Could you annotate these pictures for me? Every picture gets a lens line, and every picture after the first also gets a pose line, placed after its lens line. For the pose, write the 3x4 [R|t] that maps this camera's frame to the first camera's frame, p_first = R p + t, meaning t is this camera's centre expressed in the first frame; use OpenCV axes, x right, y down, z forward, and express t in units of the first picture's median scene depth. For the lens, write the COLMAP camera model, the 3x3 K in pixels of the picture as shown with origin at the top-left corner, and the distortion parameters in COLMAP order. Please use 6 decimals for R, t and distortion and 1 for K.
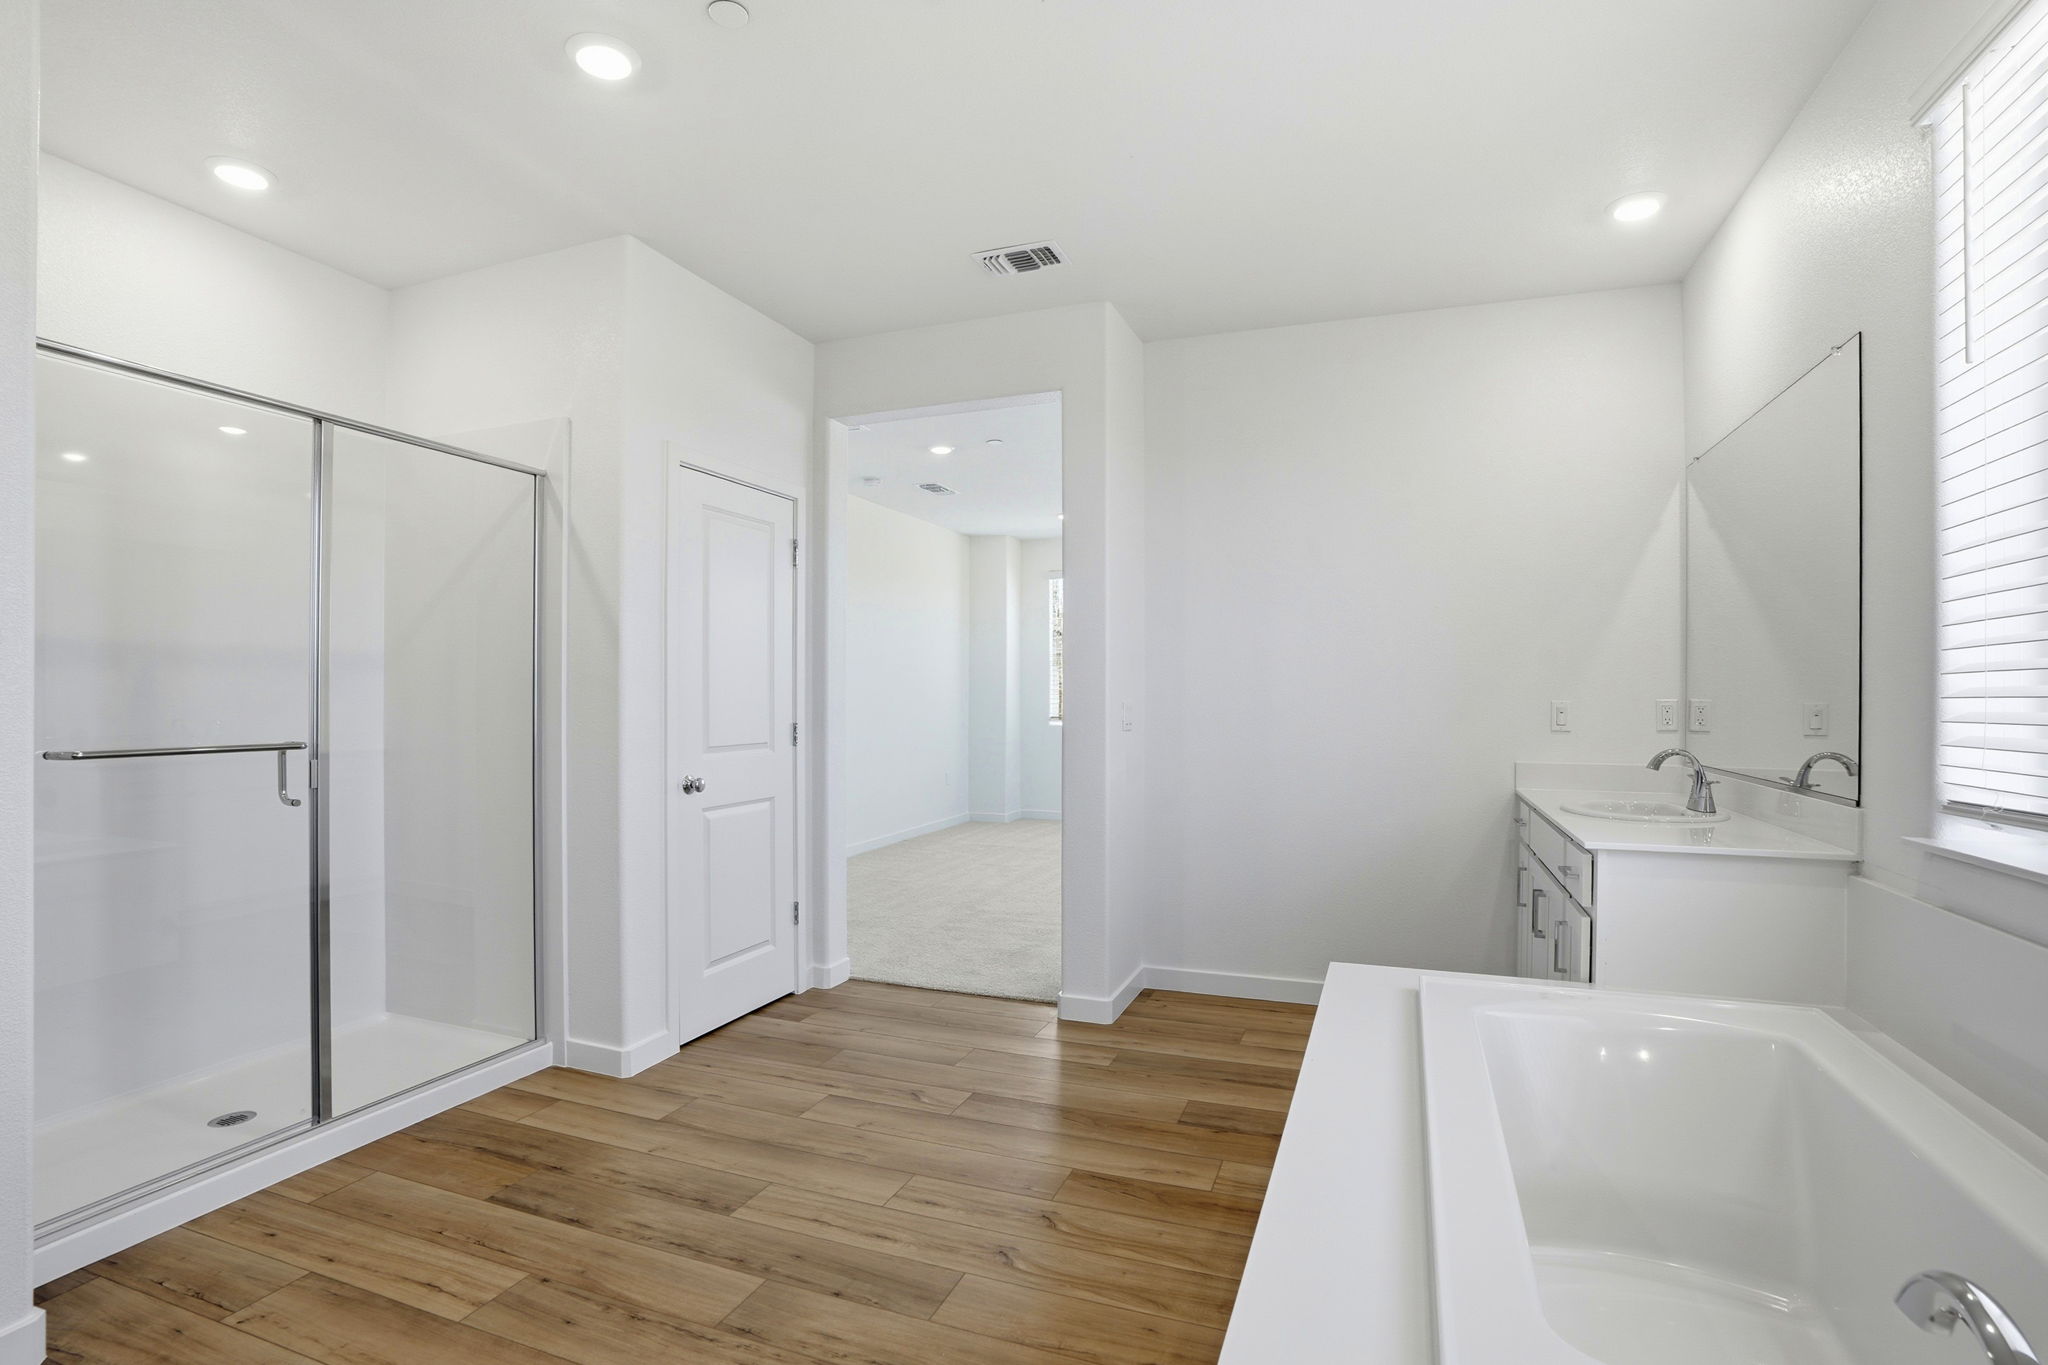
lens RADIAL K [[965.0, 0, 1030.4], [0, 965.0, 689.6], [0, 0, 1]] dist [-0.000586, -0.017790]
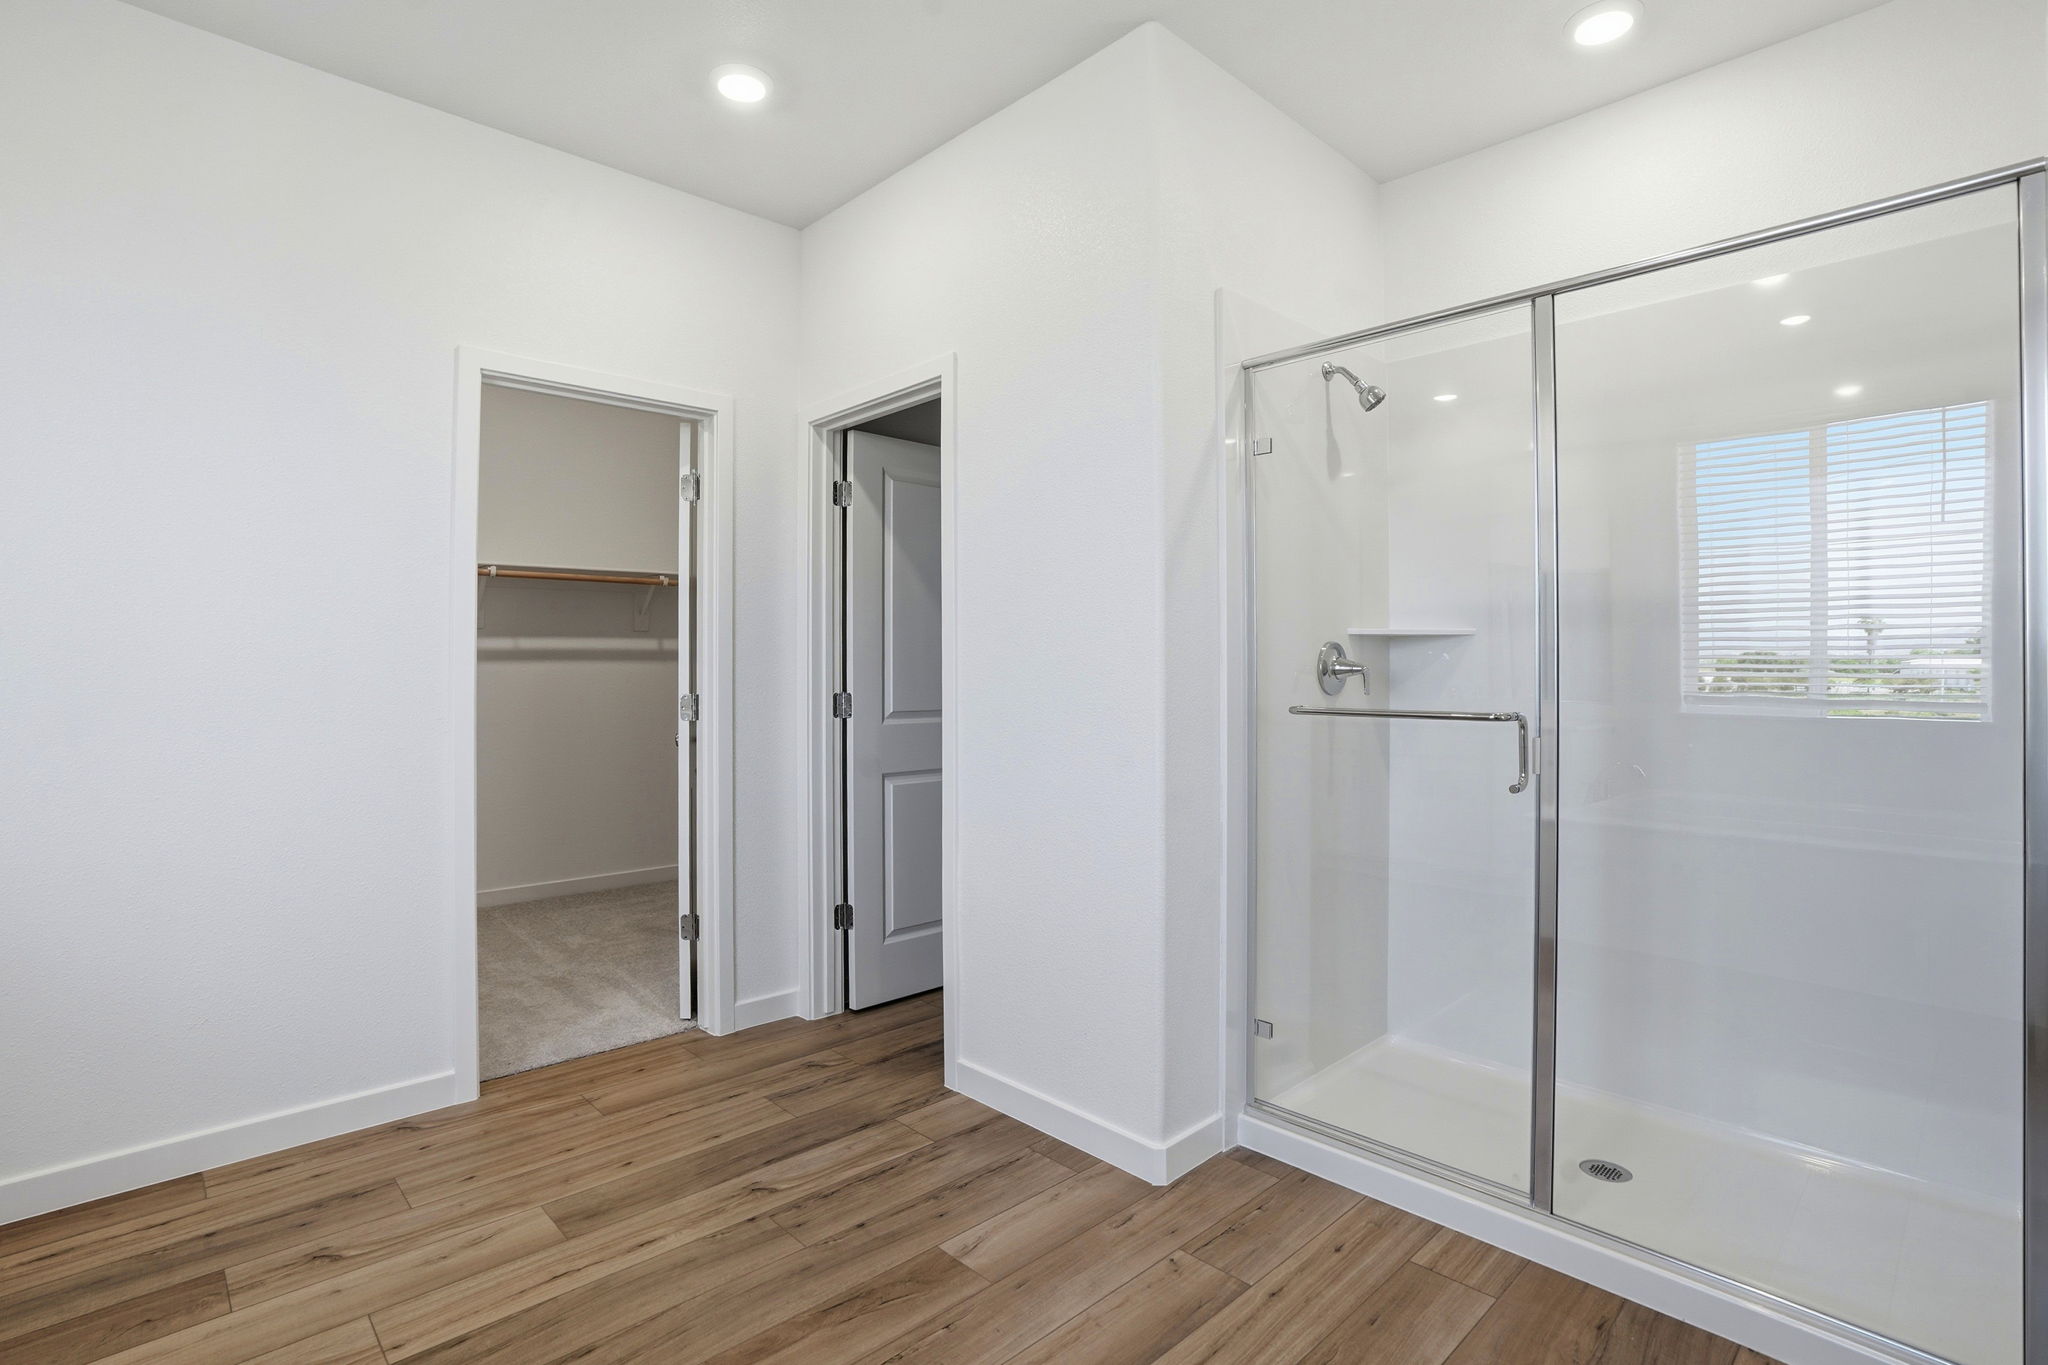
lens RADIAL K [[982.0, 0, 1015.9], [0, 982.0, 679.7], [0, 0, 1]] dist [-0.068722, 0.025339]
pose [[-0.430766, 0.011631, -0.902389, 0.167946], [0.006523, 0.999931, 0.009775, 0.013186], [0.902440, -0.001676, -0.430812, 1.158200]]
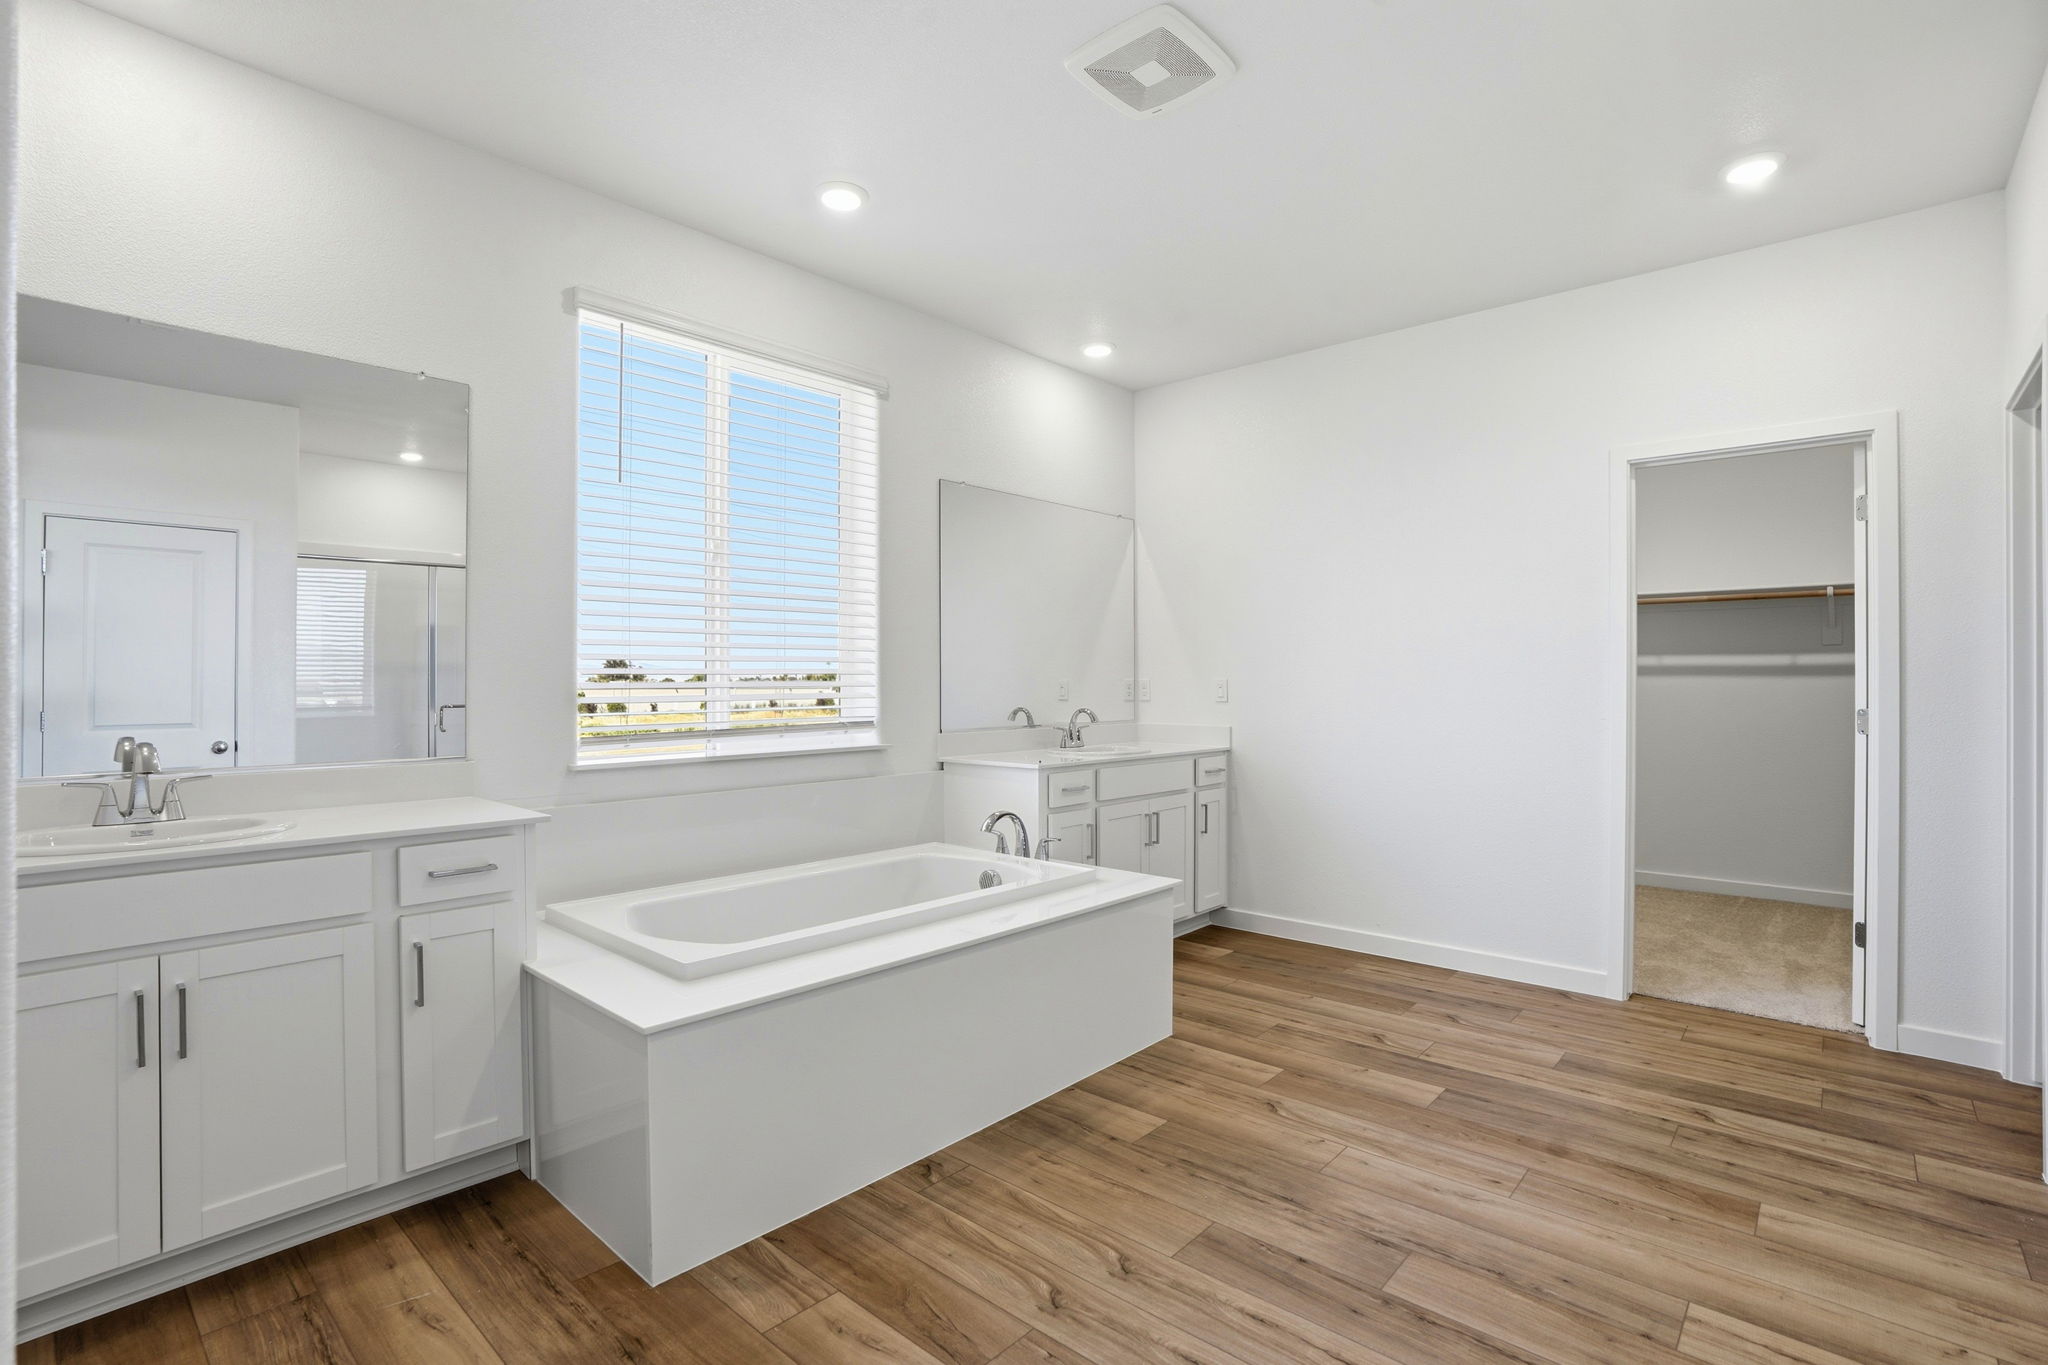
lens RADIAL K [[982.0, 0, 1015.9], [0, 982.0, 679.7], [0, 0, 1]] dist [-0.068722, 0.025339]
pose [[-0.929244, -0.002846, 0.369455, -0.276387], [-0.006273, 0.999948, -0.008075, 0.024973], [-0.369413, -0.009822, -0.929213, 1.945780]]
